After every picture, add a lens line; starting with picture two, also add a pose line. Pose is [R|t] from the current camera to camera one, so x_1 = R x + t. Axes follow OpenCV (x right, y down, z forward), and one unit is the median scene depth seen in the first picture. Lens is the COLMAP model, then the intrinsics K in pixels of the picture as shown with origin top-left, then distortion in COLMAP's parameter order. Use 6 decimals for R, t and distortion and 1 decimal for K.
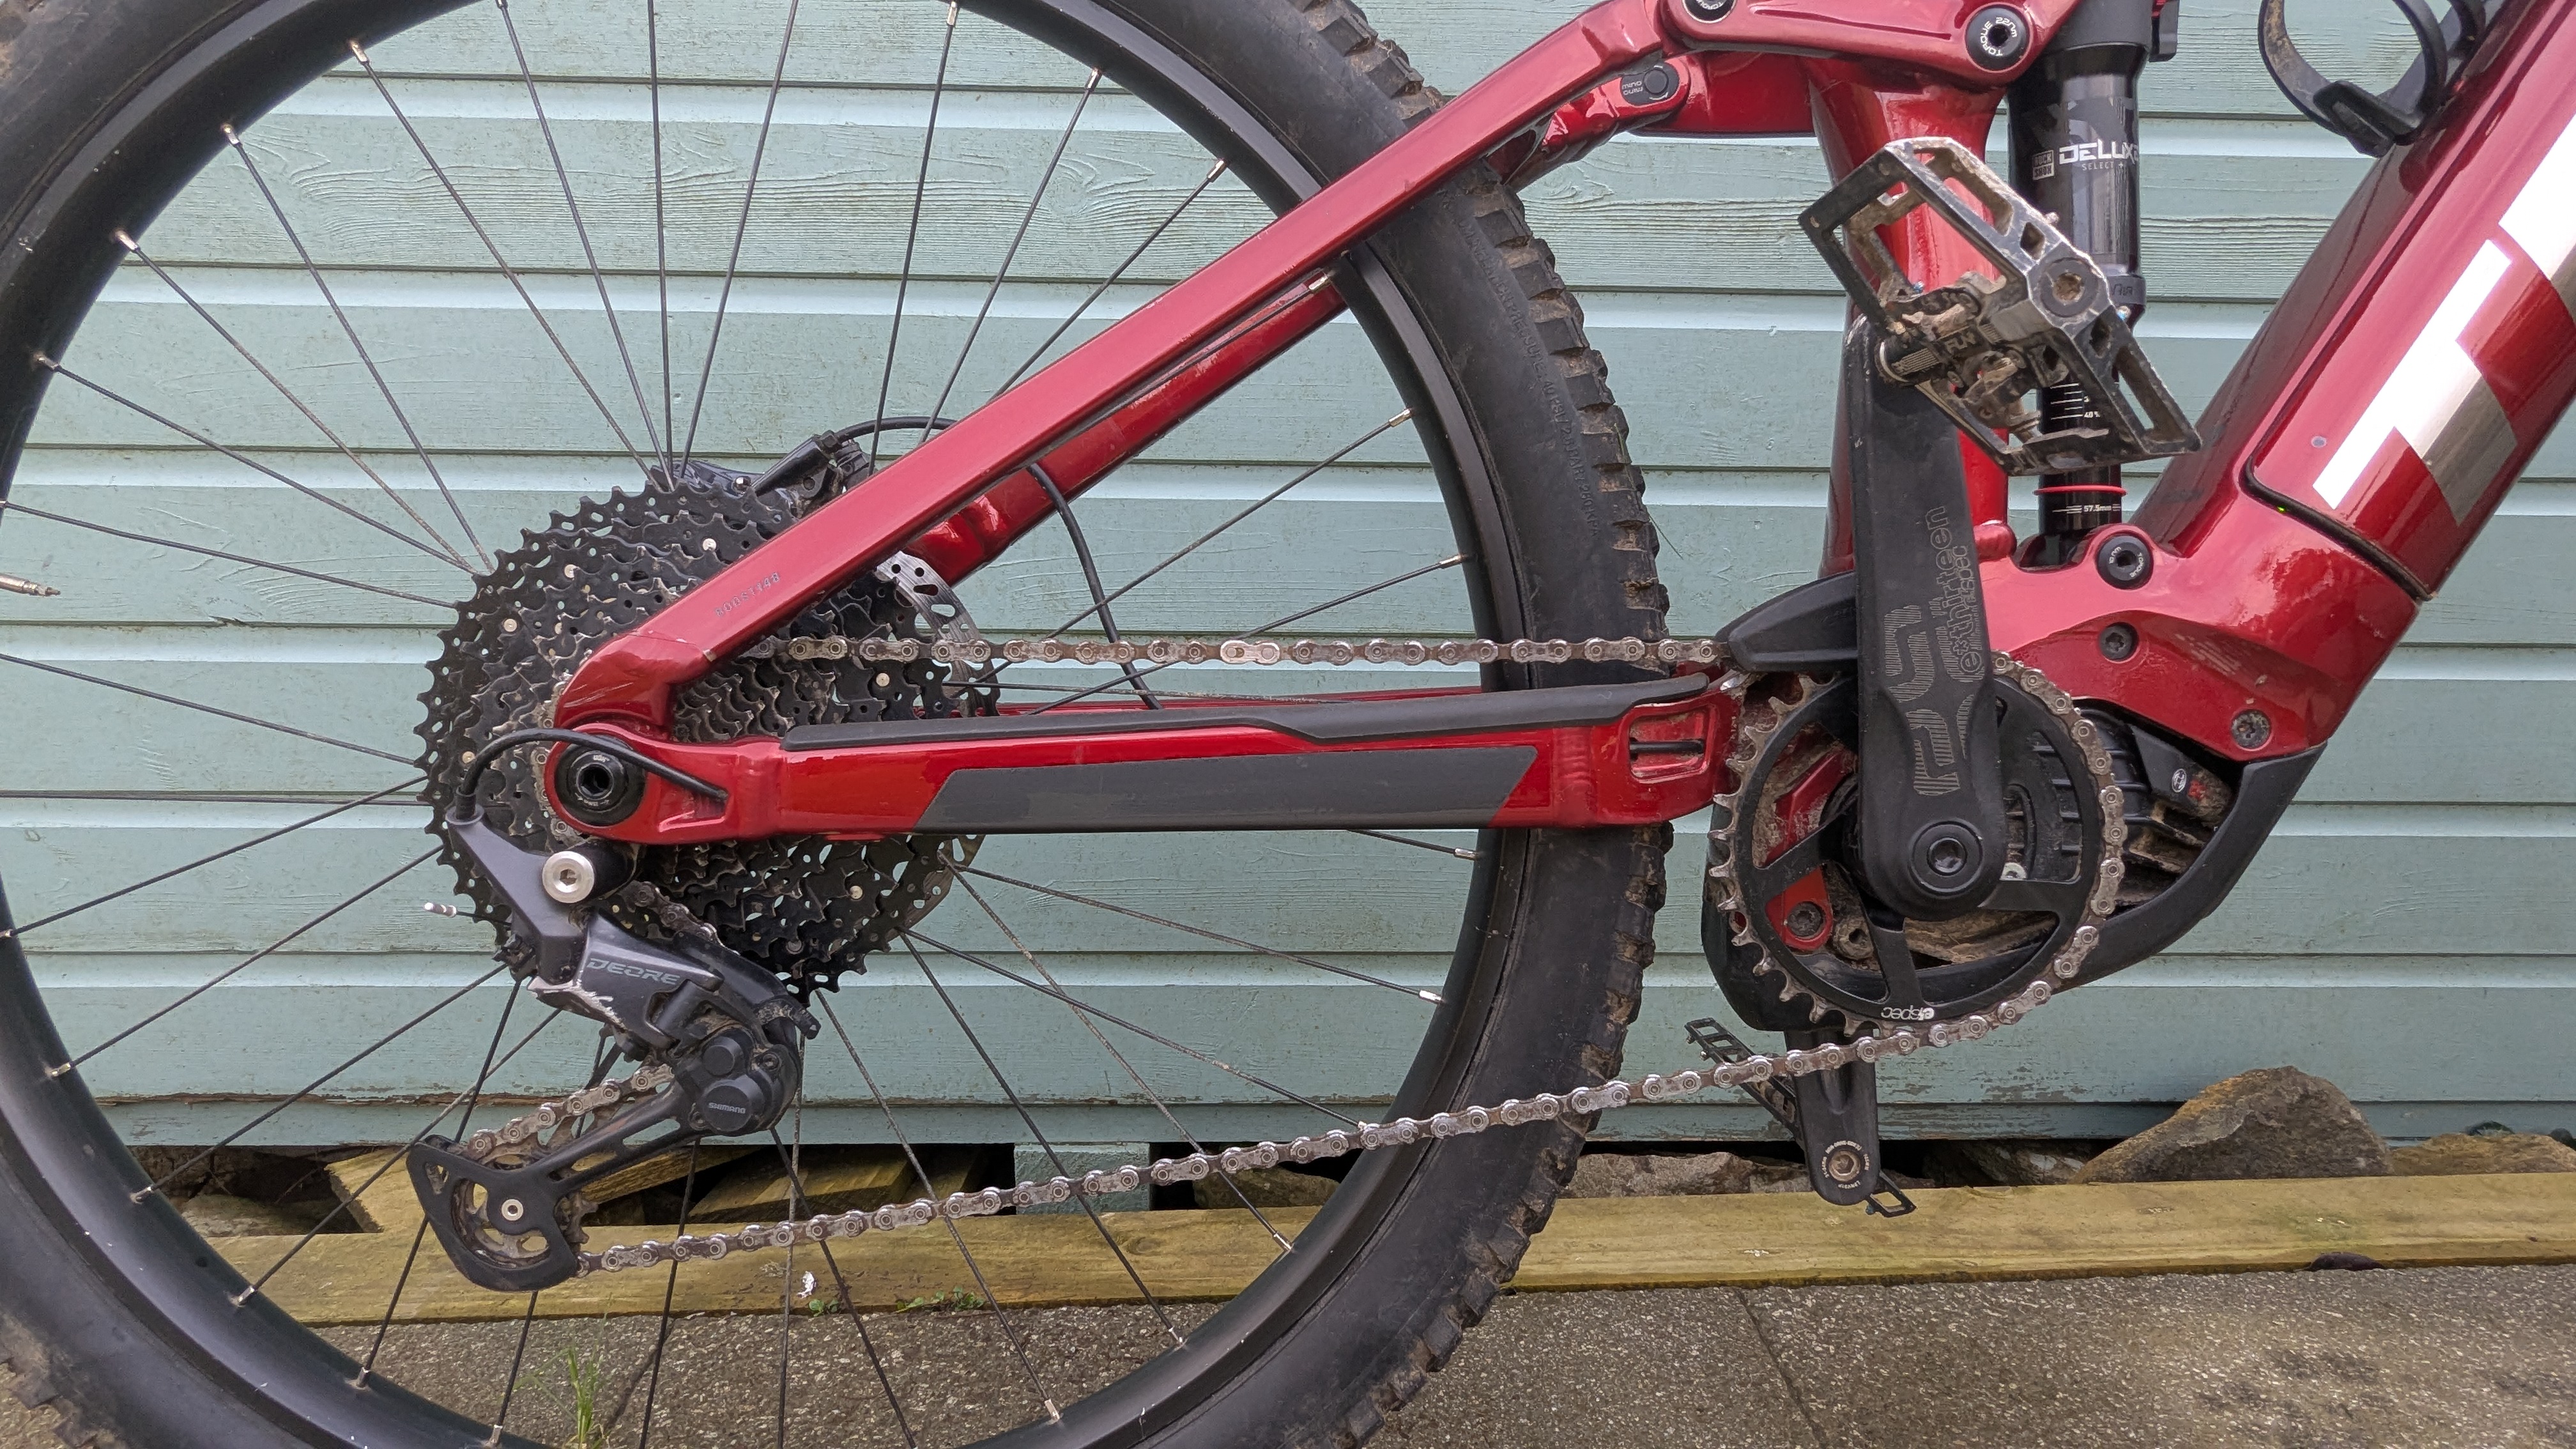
lens RADIAL K [[1518.7, 0, 1286.9], [0, 1518.7, 717.5], [0, 0, 1]] dist [-0.008750, 0.008723]
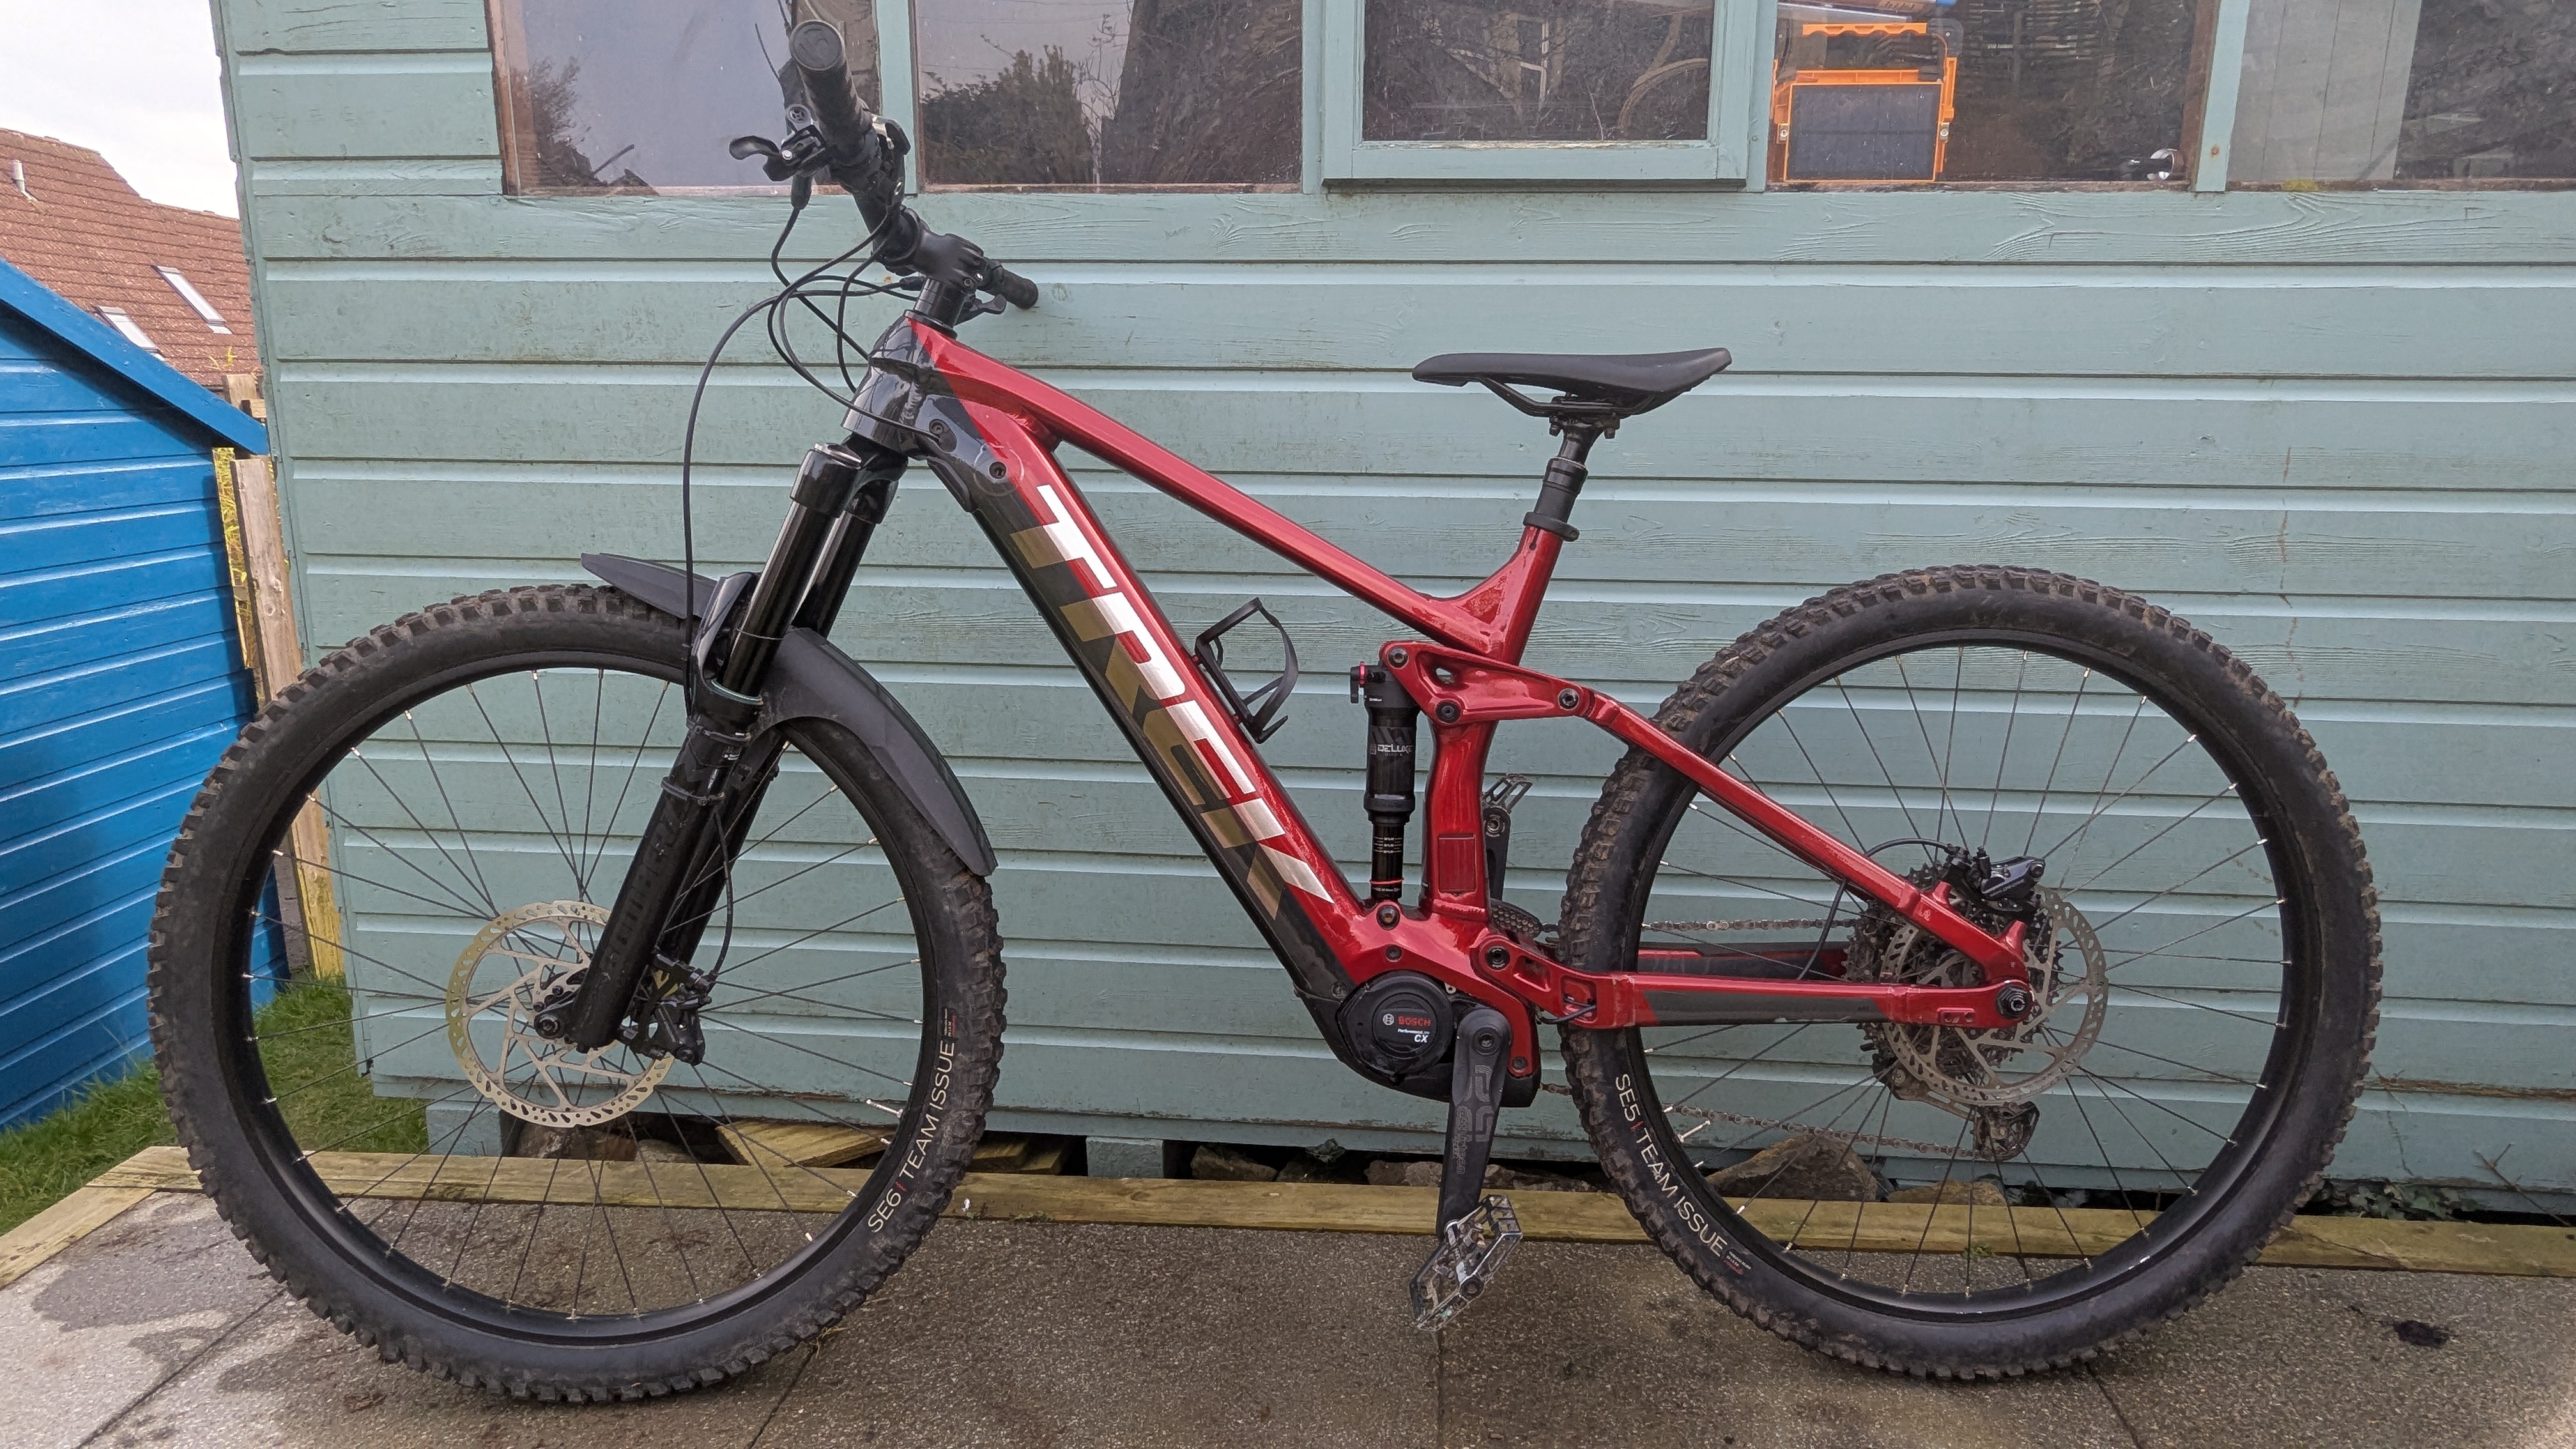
lens RADIAL K [[1518.7, 0, 1280.2], [0, 1518.7, 709.4], [0, 0, 1]] dist [-0.008750, 0.008723]
pose [[0.991609, 0.020091, -0.127706, 0.492780], [-0.019229, 0.999783, 0.007973, -0.441194], [0.127839, -0.005451, 0.991780, -1.354379]]
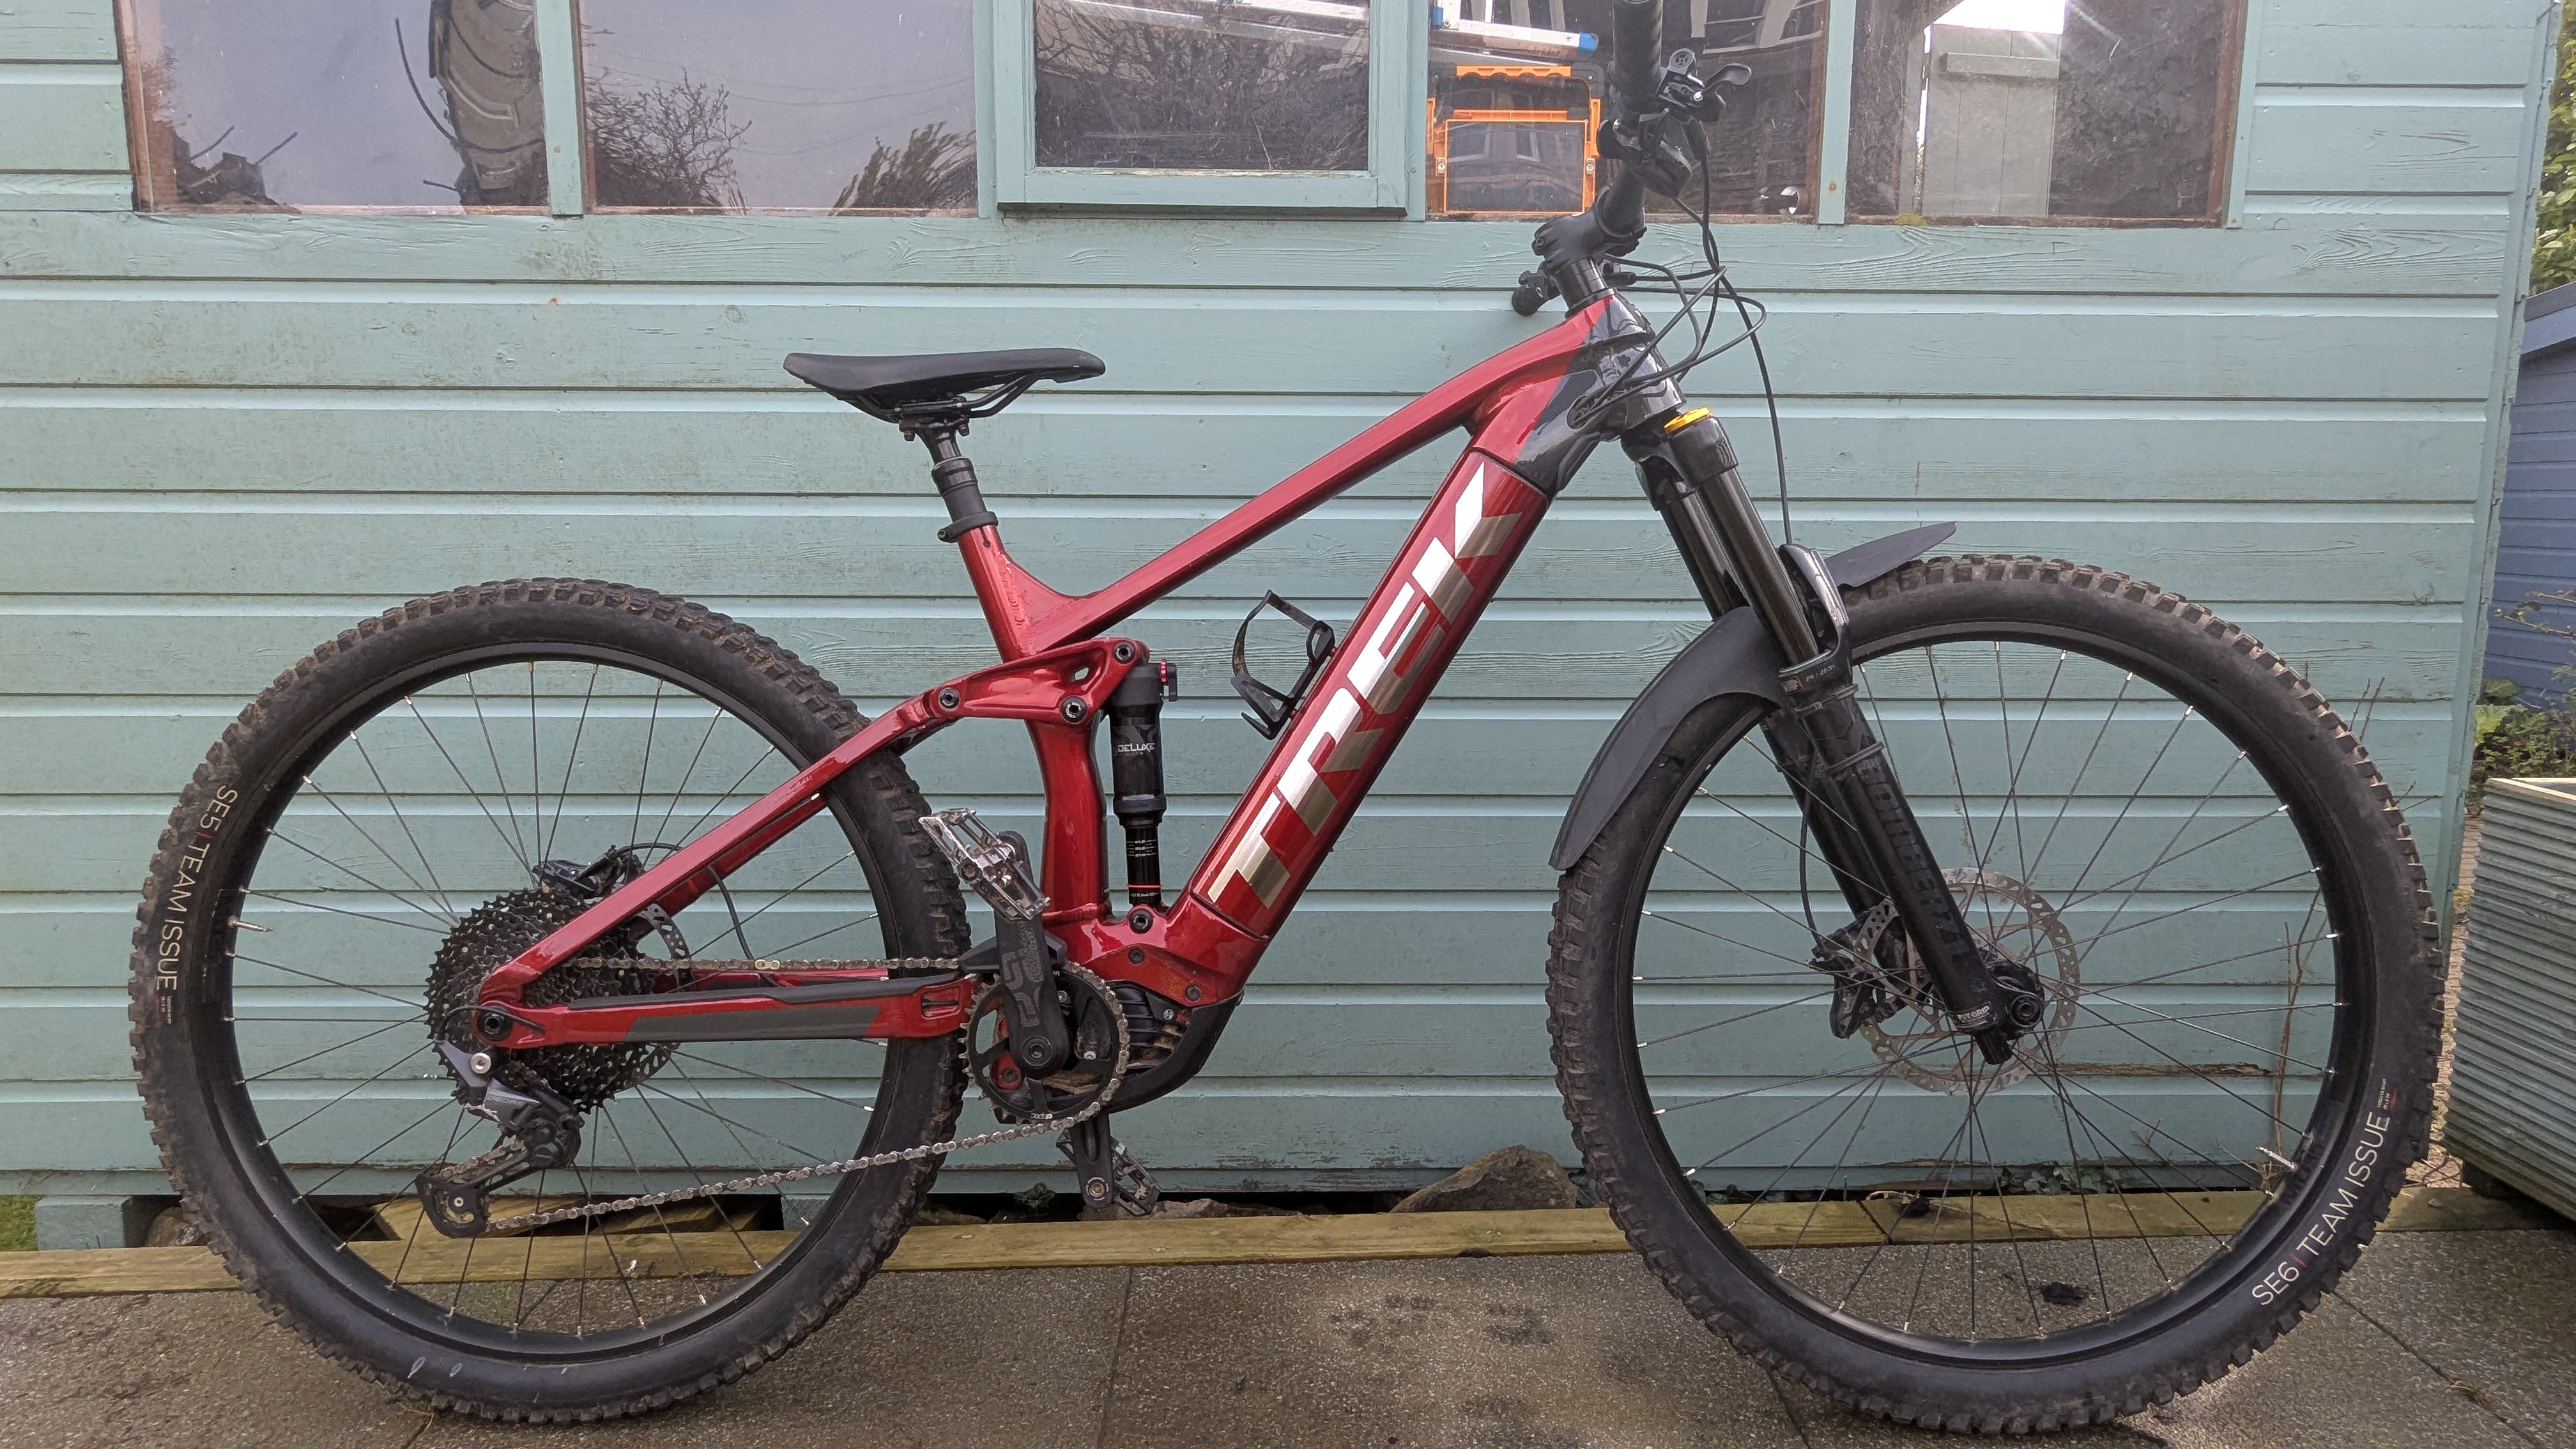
lens RADIAL K [[1518.7, 0, 1280.5], [0, 1518.7, 710.9], [0, 0, 1]] dist [-0.008750, 0.008723]
pose [[0.999750, -0.007969, -0.020878, 0.784228], [0.006653, 0.998033, -0.062340, -0.269226], [0.021334, 0.062186, 0.997837, -1.309449]]
